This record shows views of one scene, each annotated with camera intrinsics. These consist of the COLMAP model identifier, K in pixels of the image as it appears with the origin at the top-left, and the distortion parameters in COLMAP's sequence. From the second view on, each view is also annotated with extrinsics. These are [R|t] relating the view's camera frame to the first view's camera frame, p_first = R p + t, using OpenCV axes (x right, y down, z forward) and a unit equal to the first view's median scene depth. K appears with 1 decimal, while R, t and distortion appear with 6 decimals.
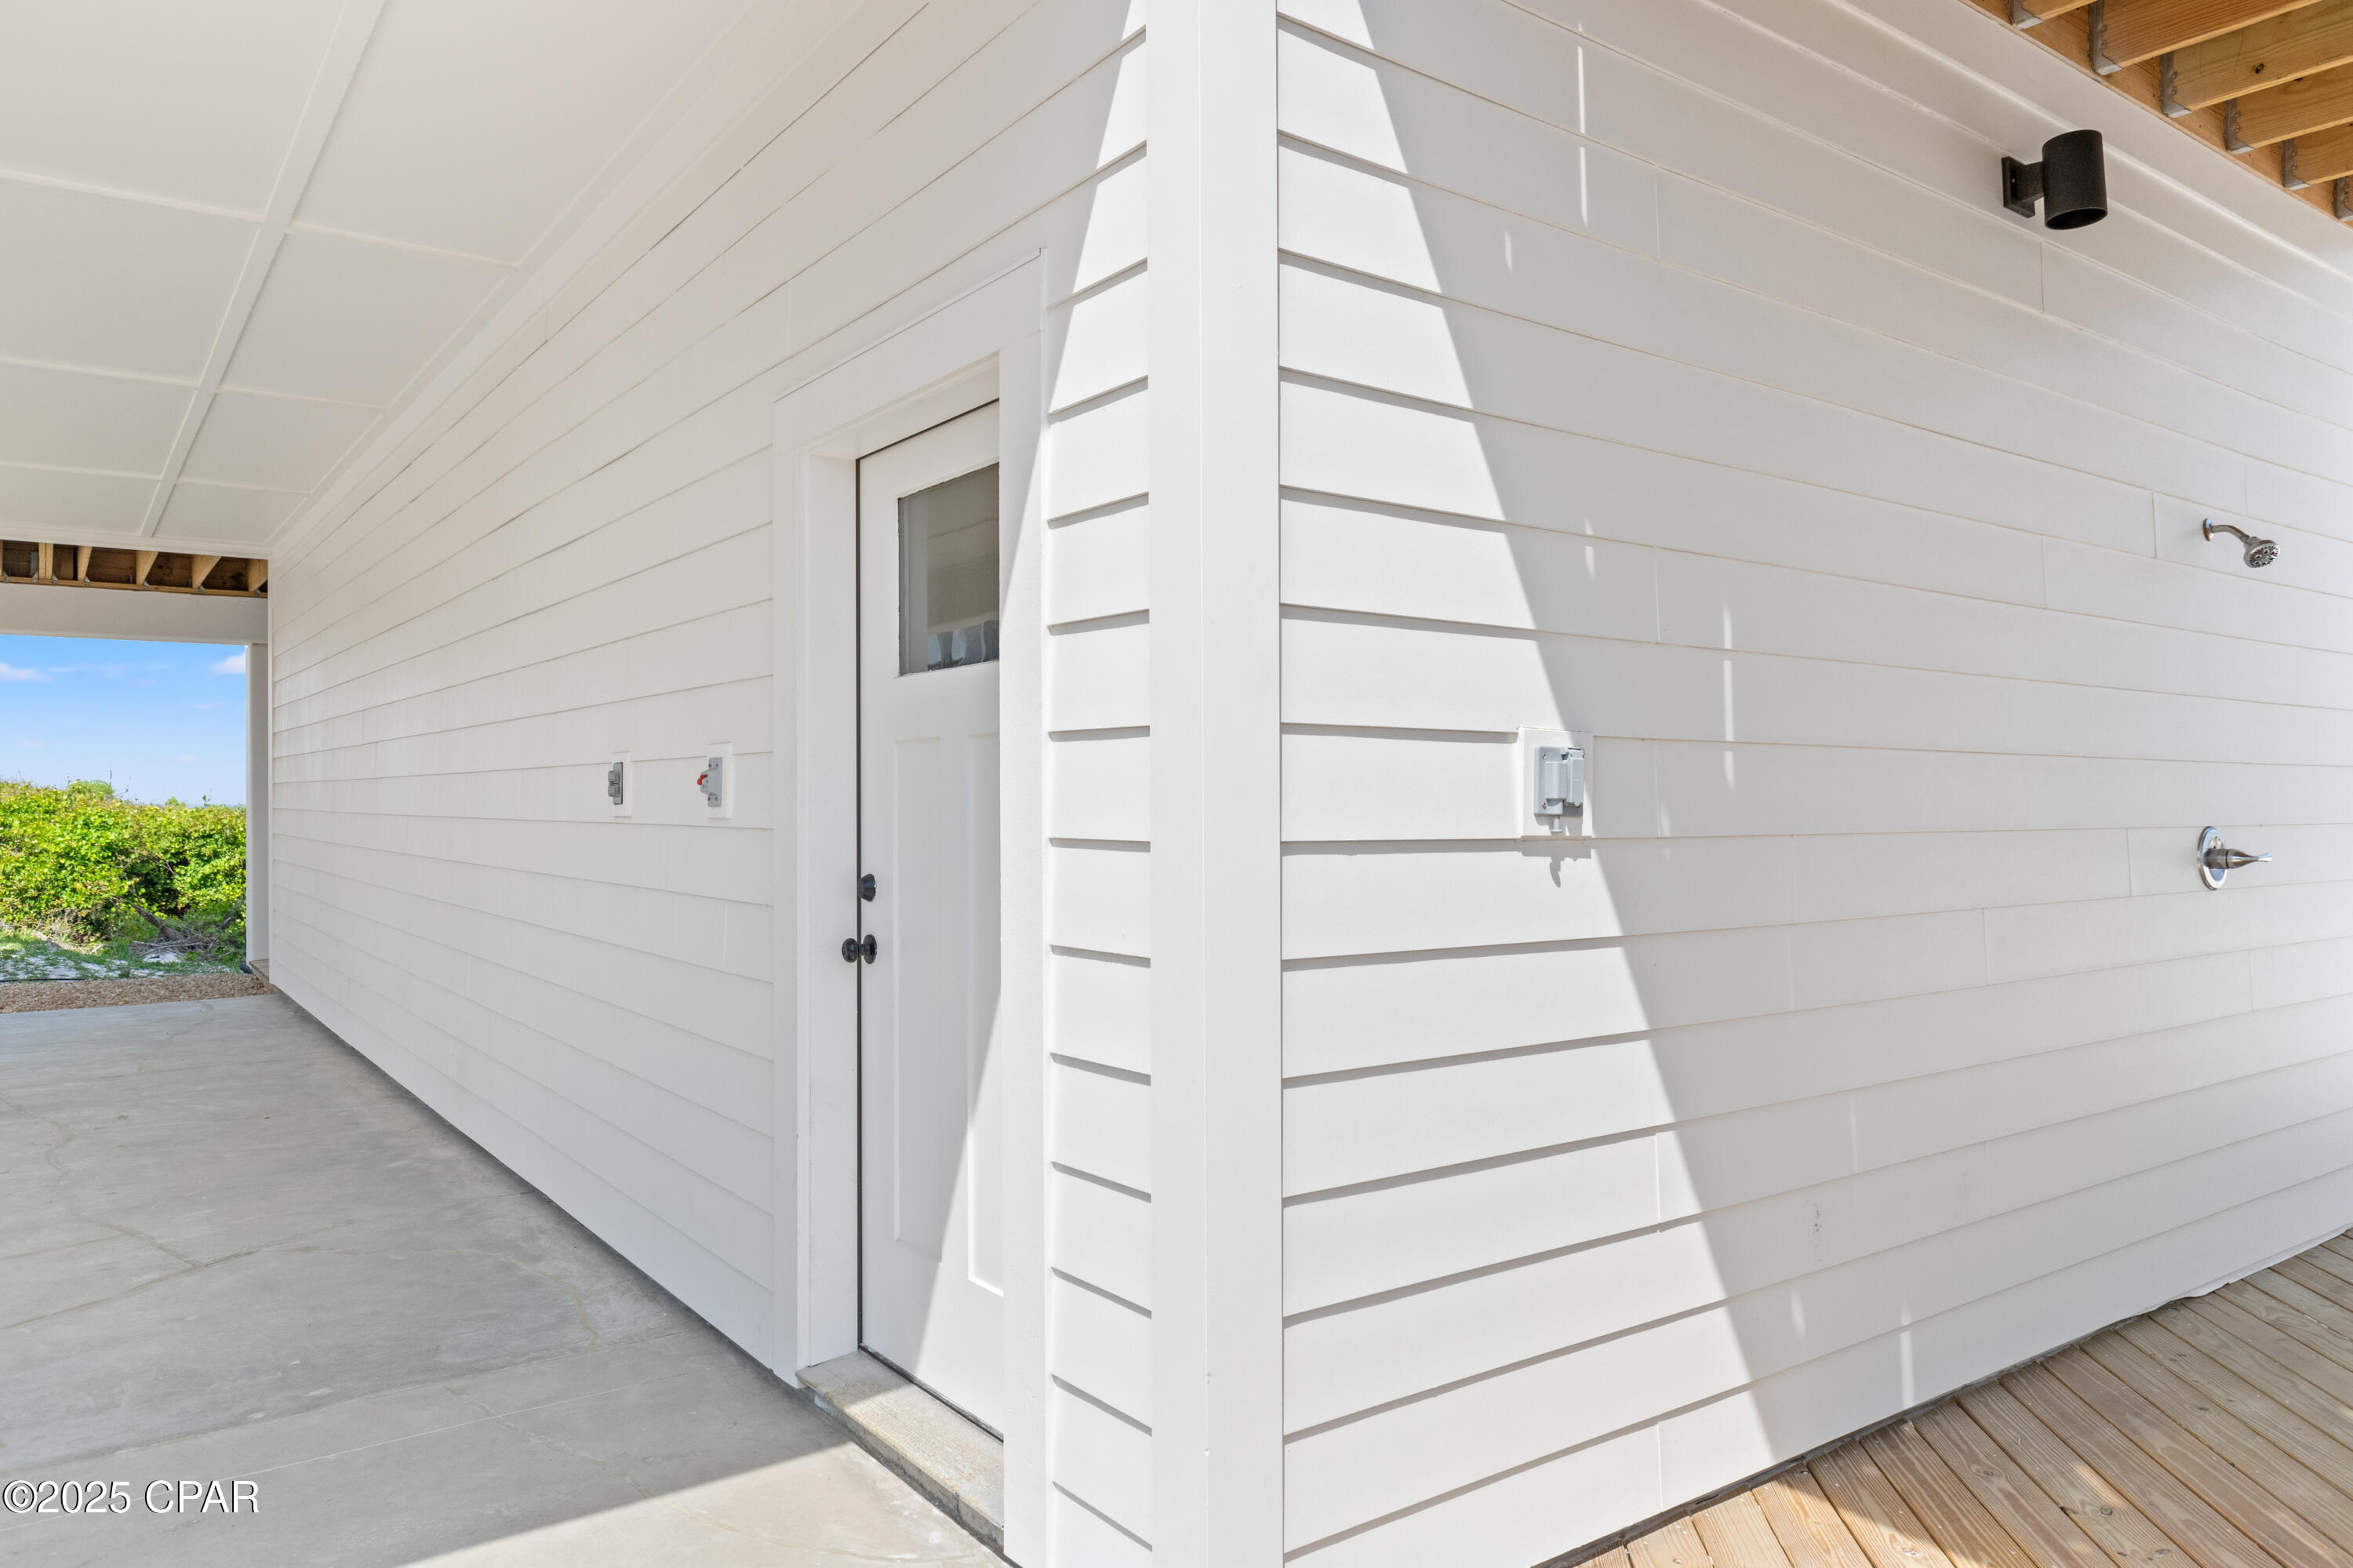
lens RADIAL K [[1577.8, 0, 1179.8], [0, 1577.8, 786.4], [0, 0, 1]] dist [0.007353, 0.000988]
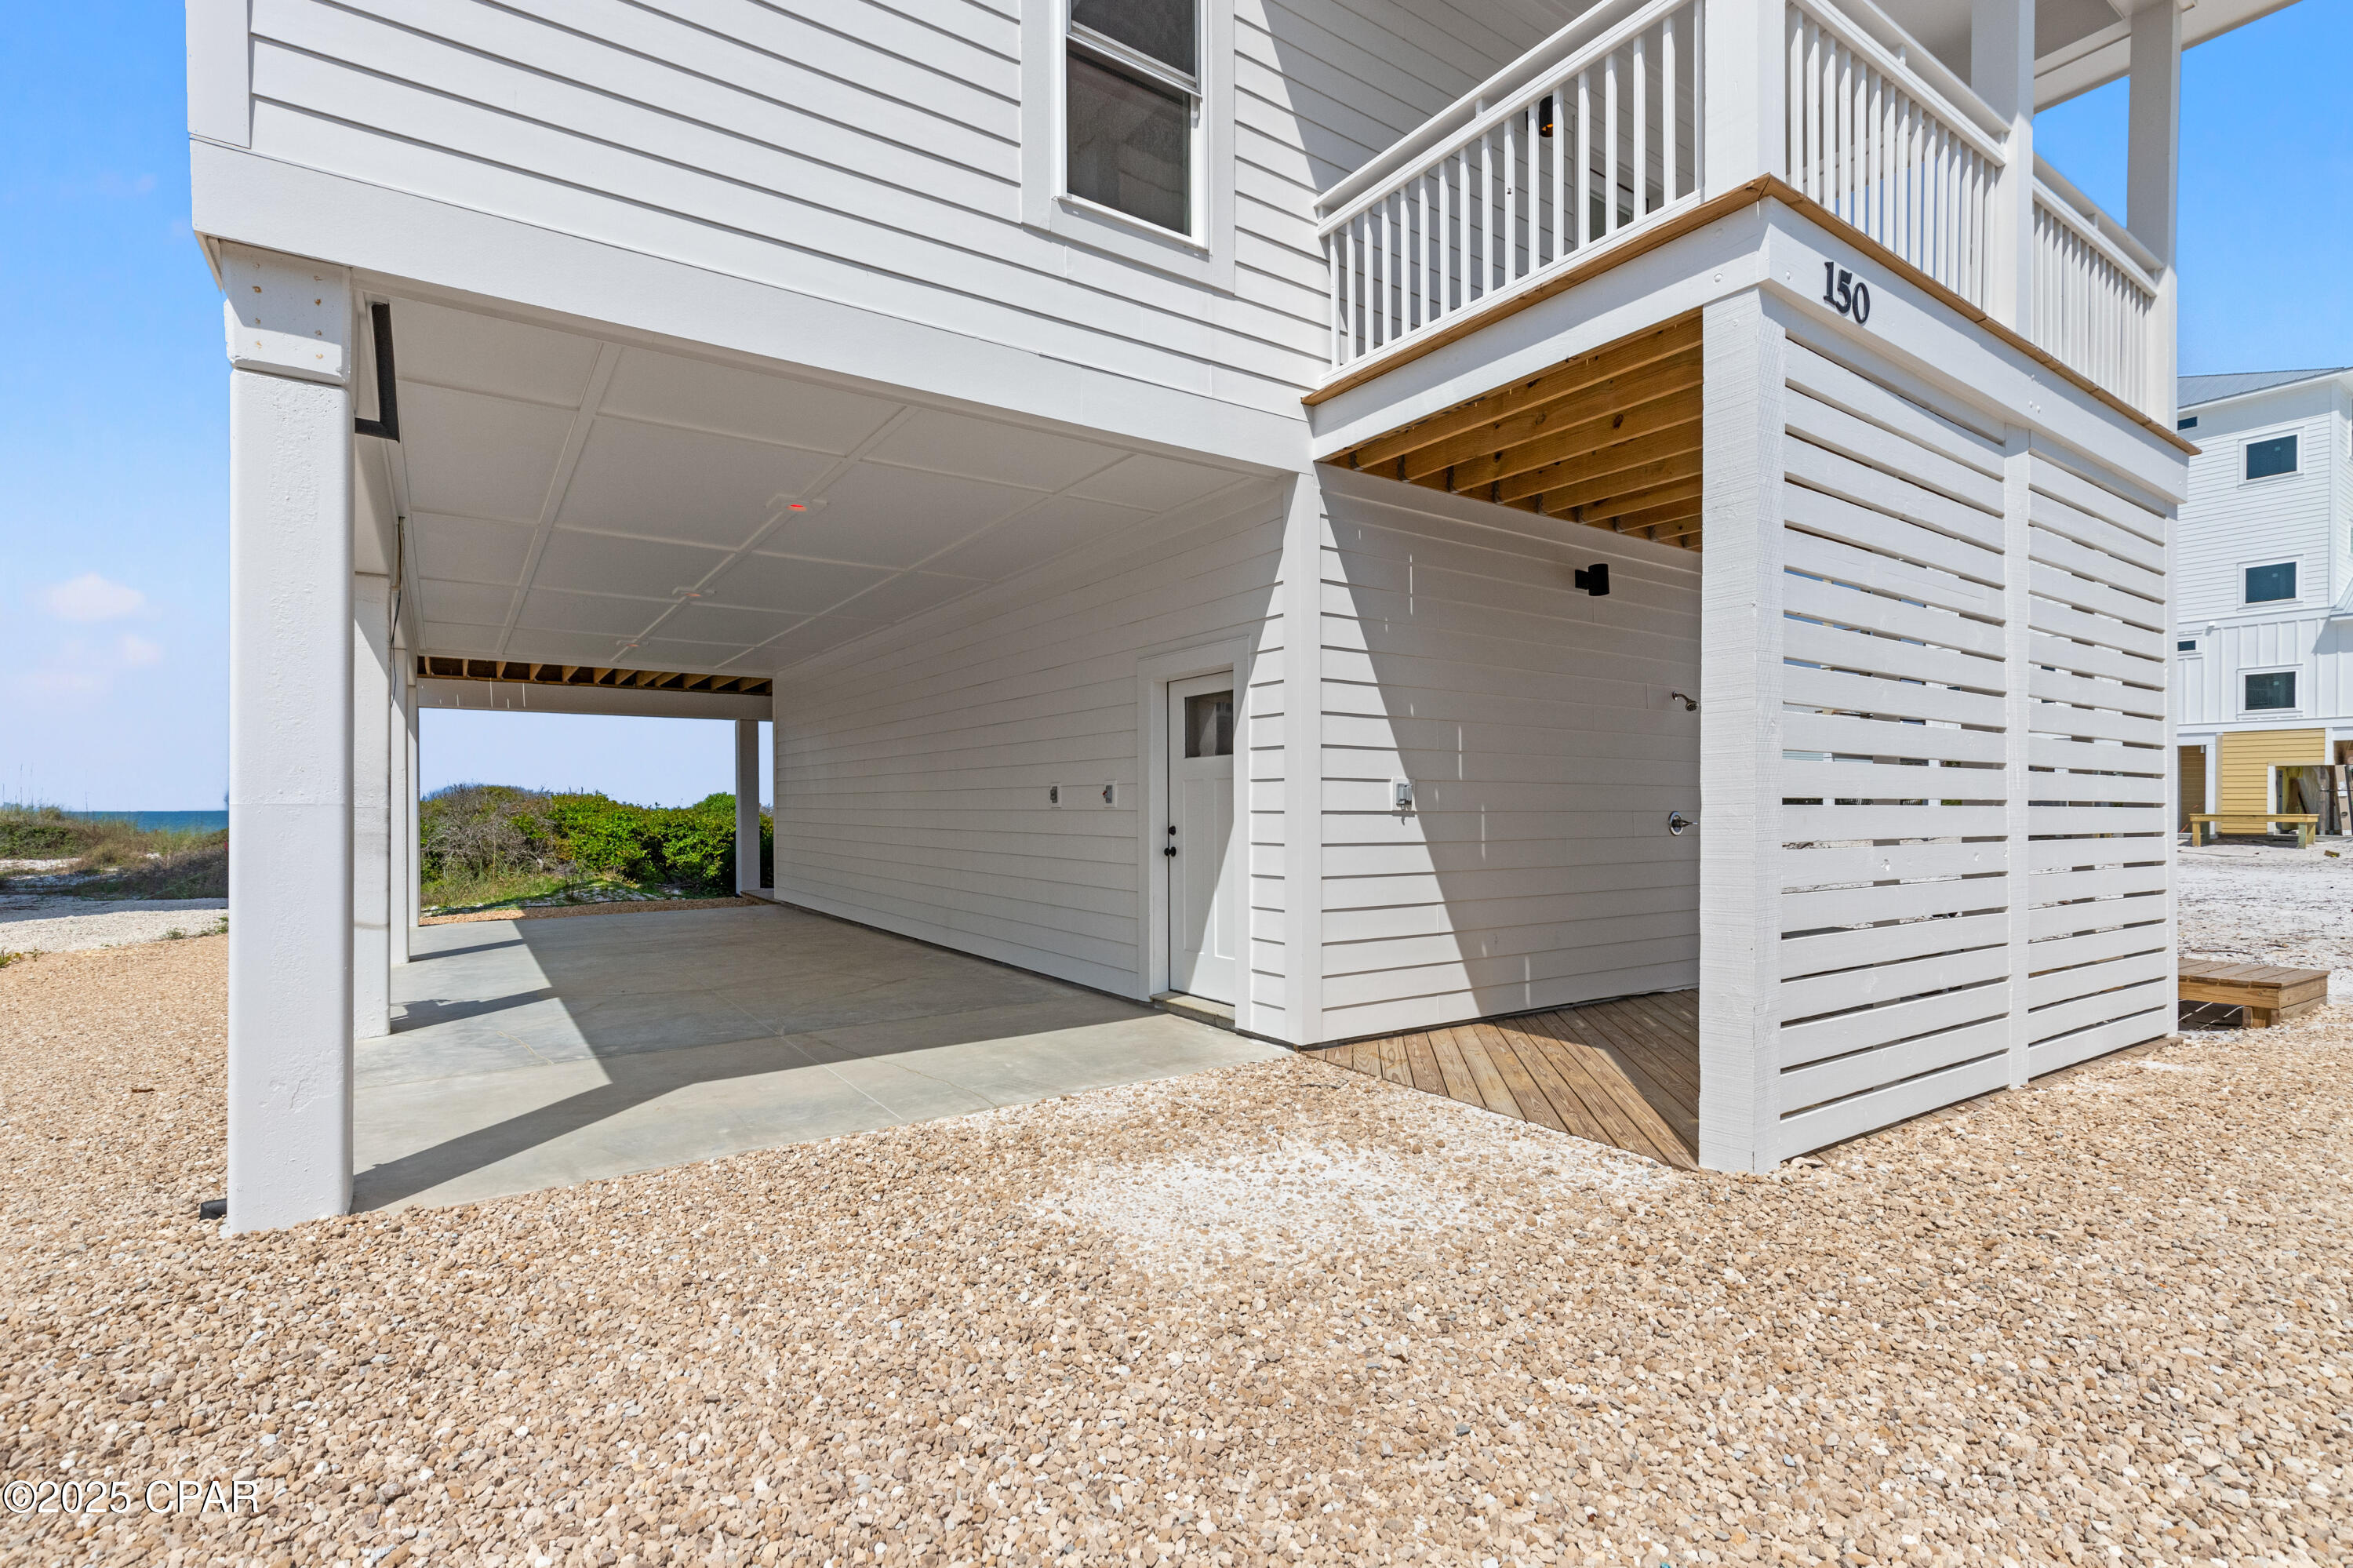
lens RADIAL K [[1079.4, 0, 1172.2], [0, 1079.4, 799.1], [0, 0, 1]] dist [0.012512, -0.003094]
pose [[0.999371, -0.000400, -0.035465, -0.145729], [0.000452, 0.999999, 0.001460, 0.004139], [0.035464, -0.001475, 0.999370, -1.128109]]
